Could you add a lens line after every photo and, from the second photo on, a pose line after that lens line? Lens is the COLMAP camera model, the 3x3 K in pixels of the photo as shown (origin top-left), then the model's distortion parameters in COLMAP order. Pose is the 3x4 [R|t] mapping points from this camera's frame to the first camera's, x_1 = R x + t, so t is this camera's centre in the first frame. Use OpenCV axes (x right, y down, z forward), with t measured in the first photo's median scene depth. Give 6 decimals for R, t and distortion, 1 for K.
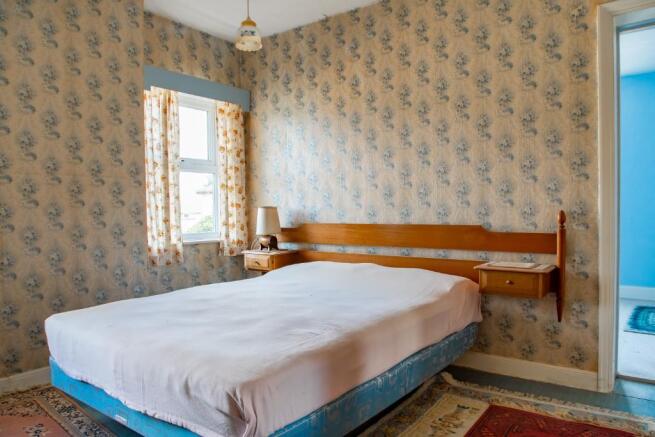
lens RADIAL K [[460.5, 0, 333.4], [0, 460.5, 217.9], [0, 0, 1]] dist [-0.045950, 0.010408]
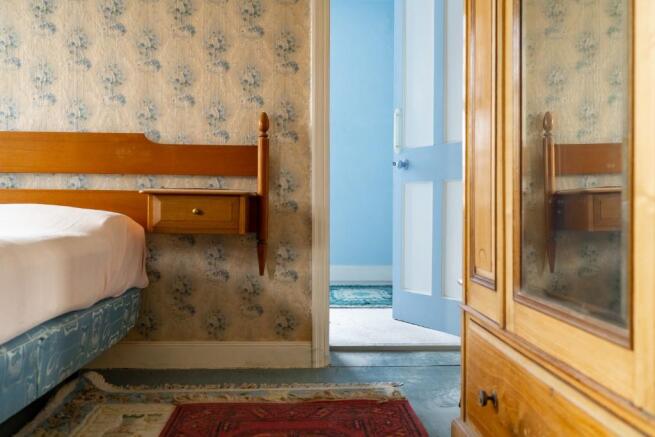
lens RADIAL K [[641.5, 0, 327.0], [0, 641.5, 219.8], [0, 0, 1]] dist [-0.038506, 0.000000]
pose [[0.778503, 0.005679, 0.627616, -0.030083], [0.000891, 0.999948, -0.010152, 0.155548], [-0.627641, 0.008462, 0.778457, 0.190066]]
